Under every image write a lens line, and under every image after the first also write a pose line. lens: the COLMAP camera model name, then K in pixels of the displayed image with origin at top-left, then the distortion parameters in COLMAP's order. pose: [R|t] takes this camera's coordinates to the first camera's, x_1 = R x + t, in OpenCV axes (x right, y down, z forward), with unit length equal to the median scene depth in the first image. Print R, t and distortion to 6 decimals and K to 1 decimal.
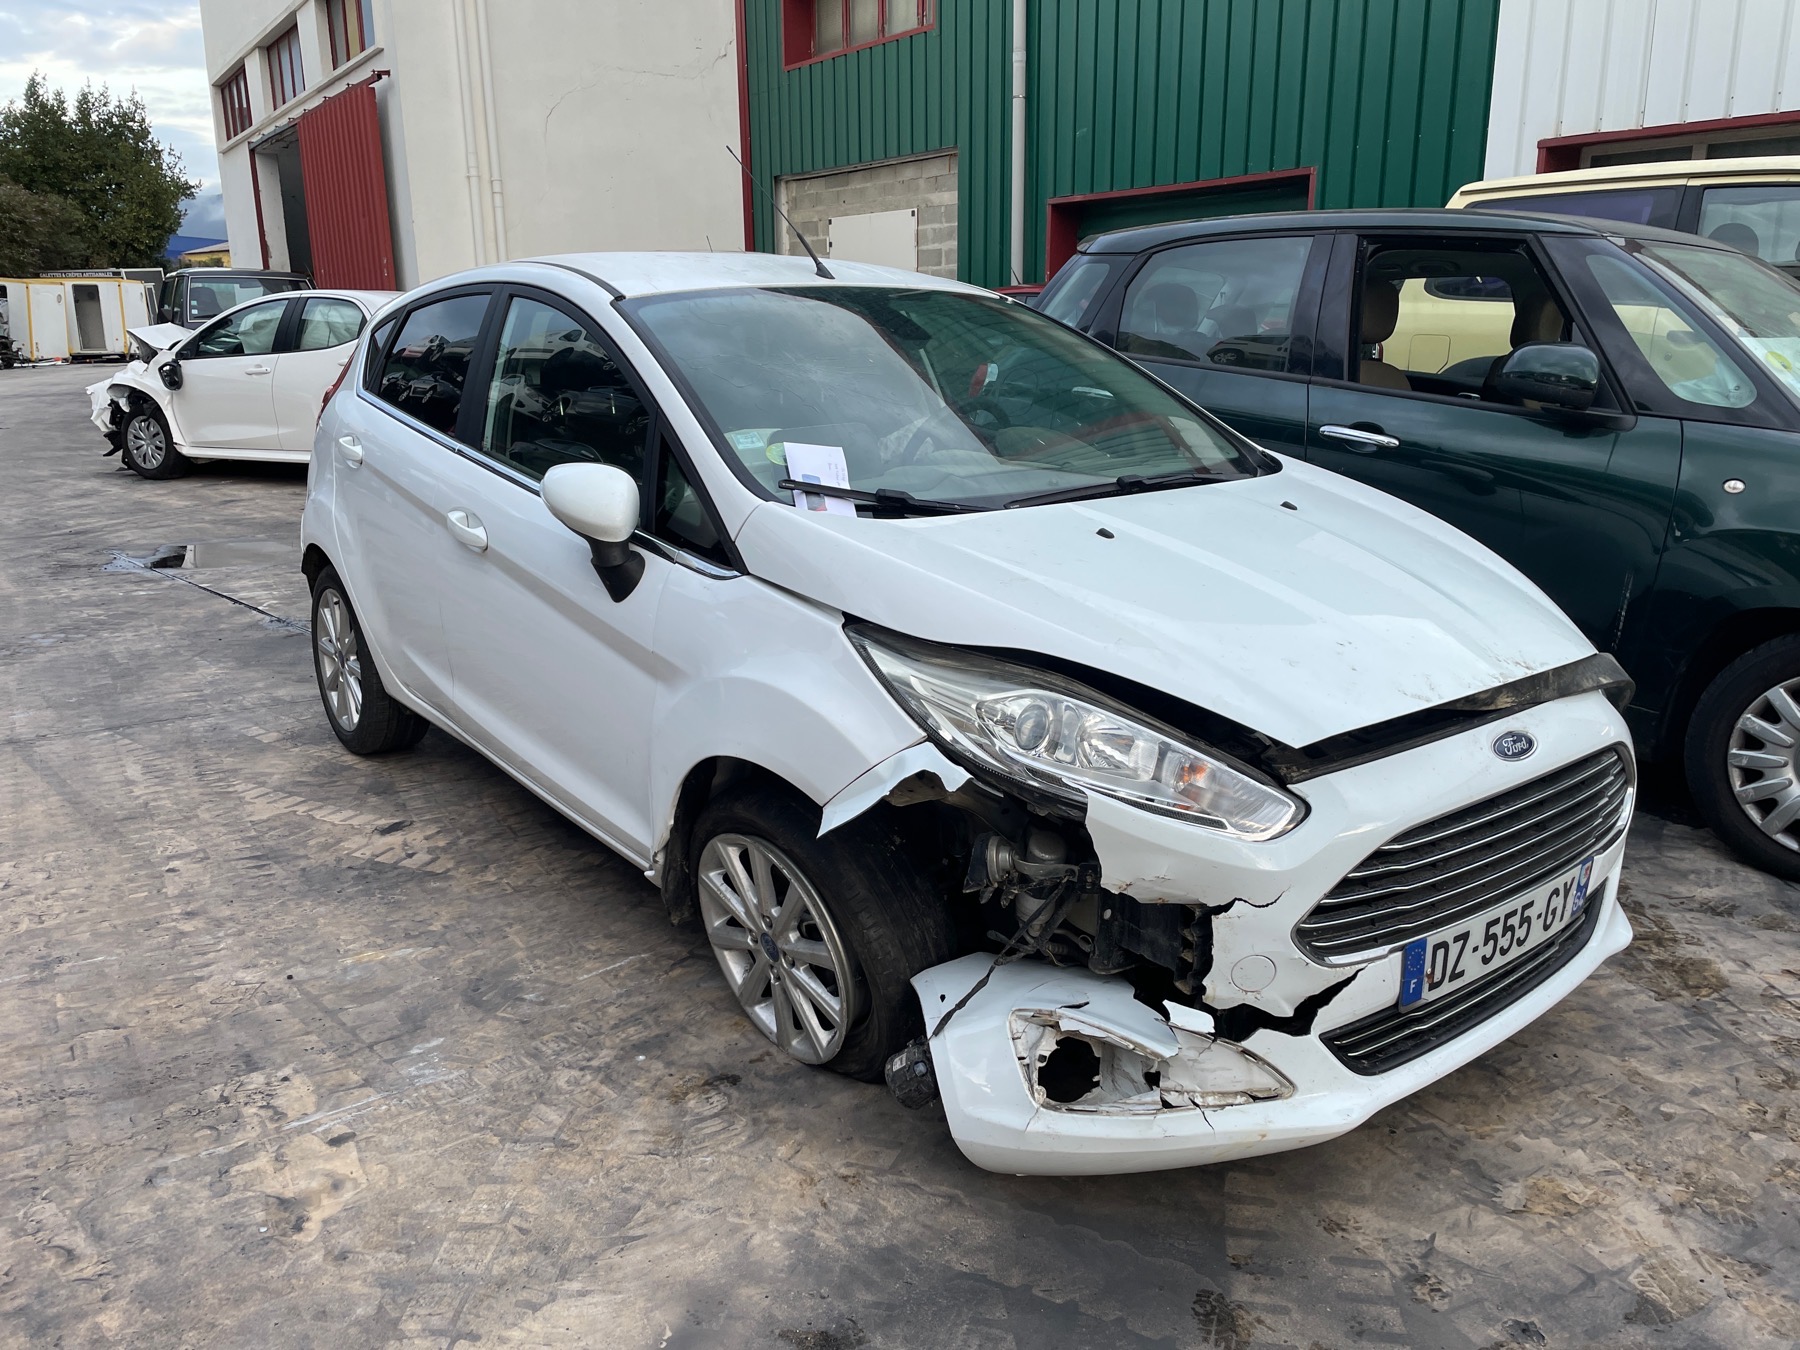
lens RADIAL K [[1351.1, 0, 912.4], [0, 1351.1, 682.5], [0, 0, 1]] dist [0.079361, -0.100006]
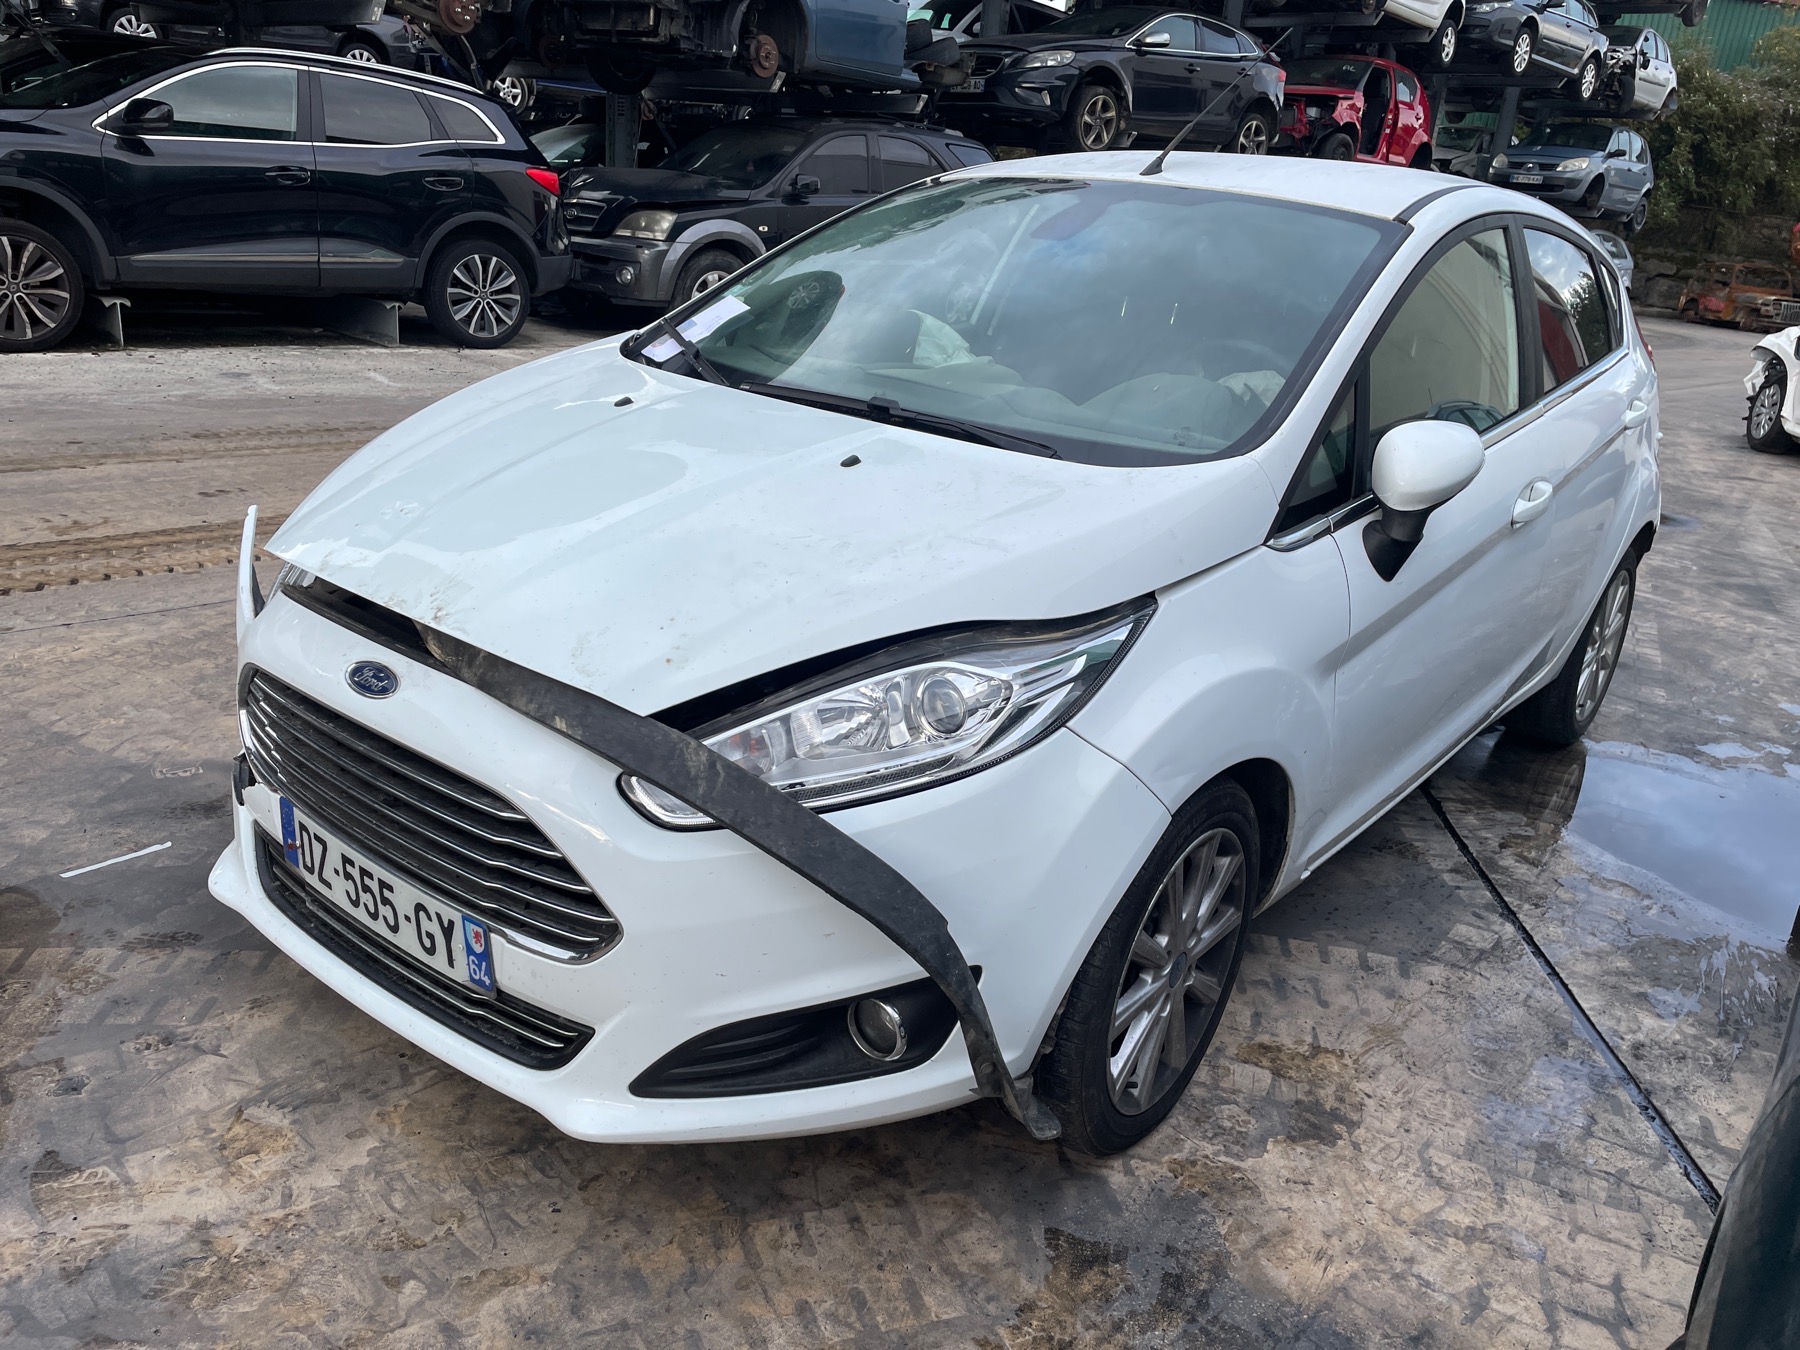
lens RADIAL K [[1351.1, 0, 912.4], [0, 1351.1, 682.5], [0, 0, 1]] dist [0.079361, -0.100006]
pose [[0.231765, 0.369477, -0.899873, 1.233194], [-0.357155, 0.892776, 0.274576, -0.293647], [0.904835, 0.257757, 0.338875, 0.974902]]
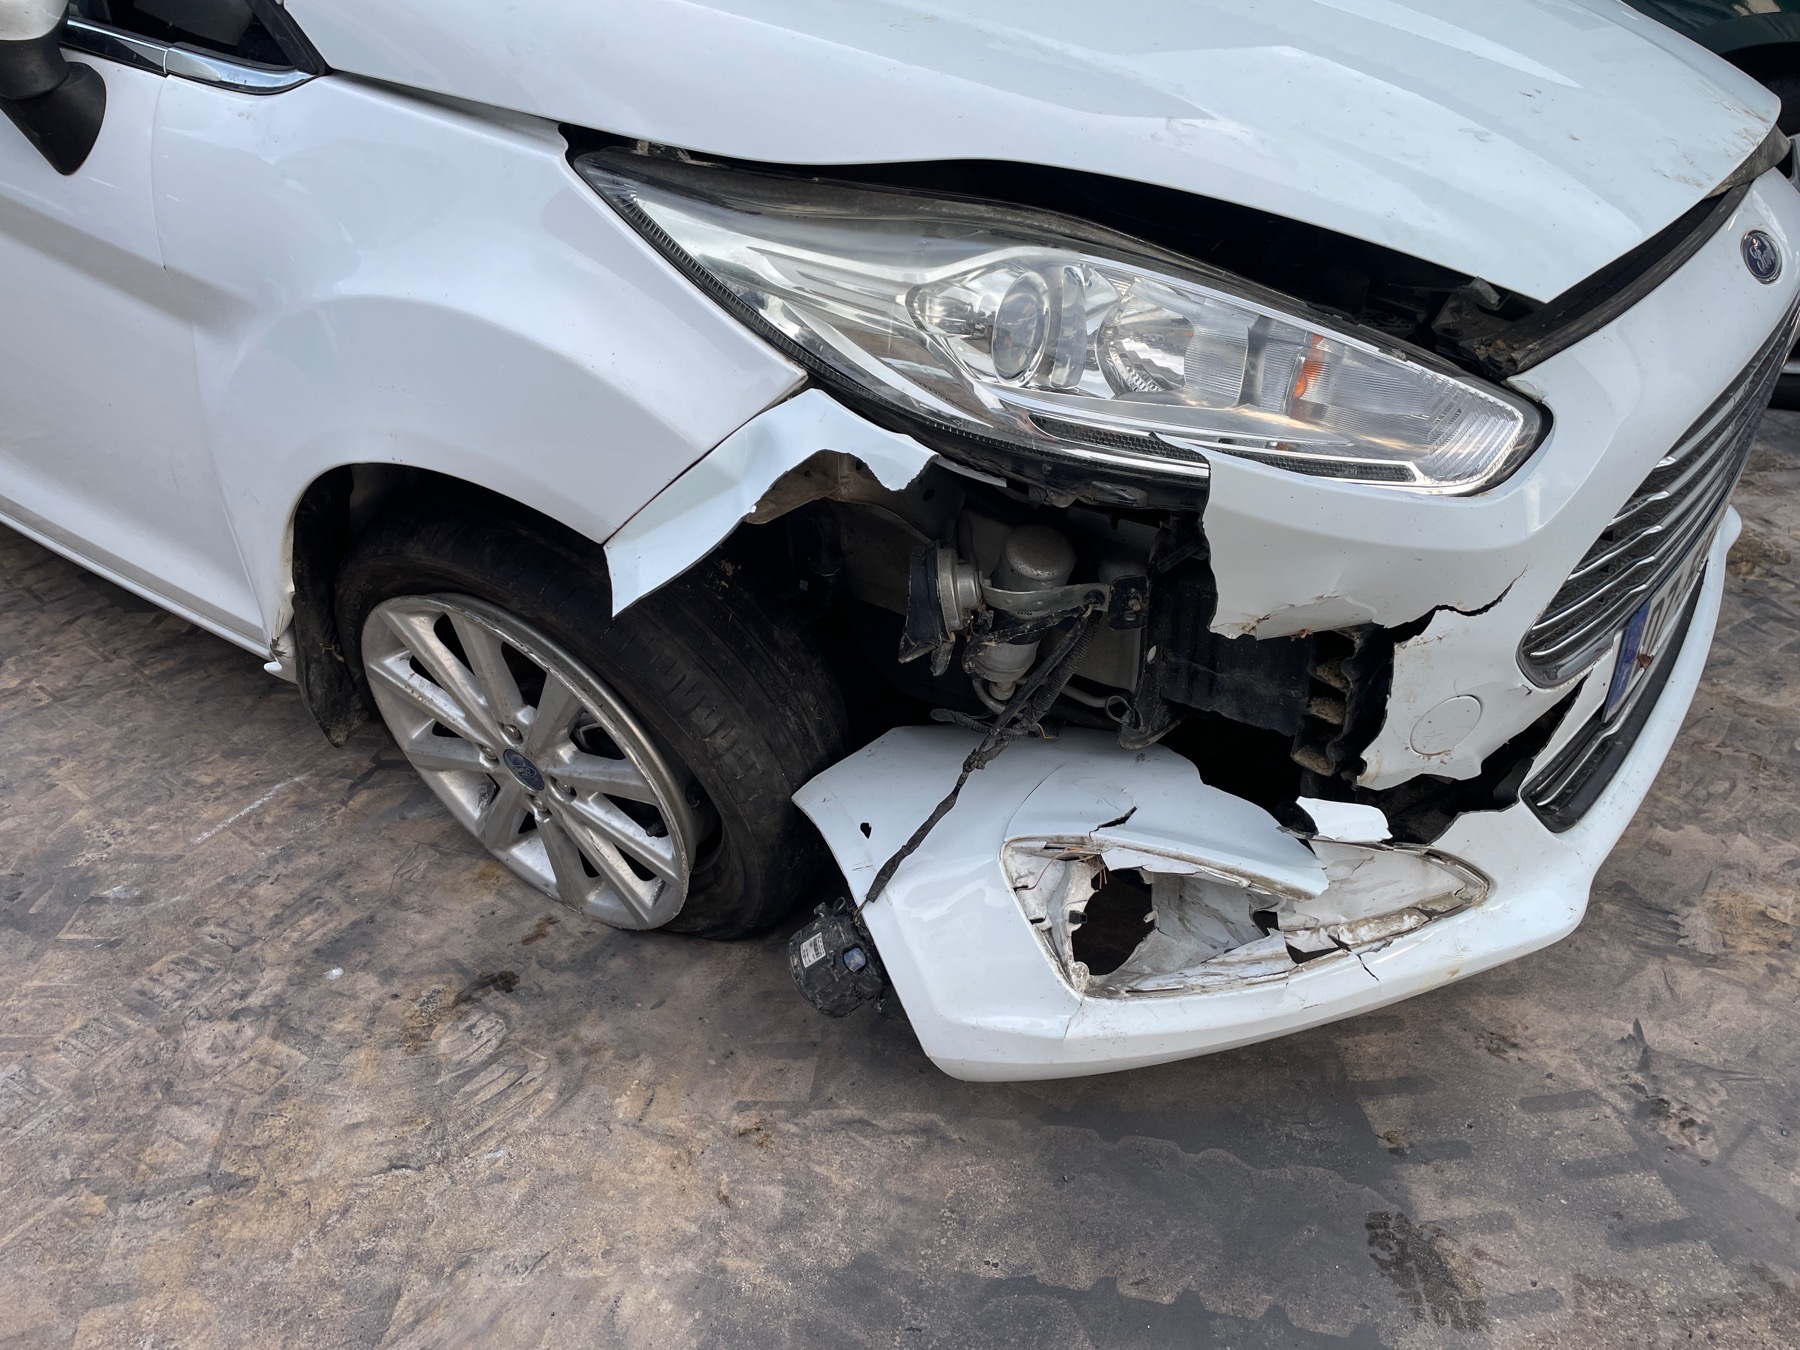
lens RADIAL K [[1351.1, 0, 912.4], [0, 1351.1, 682.5], [0, 0, 1]] dist [0.079361, -0.100006]
pose [[0.960292, -0.179546, 0.213549, -0.070478], [0.111273, 0.948374, 0.296993, 0.003498], [-0.255849, -0.261437, 0.930694, 0.472952]]
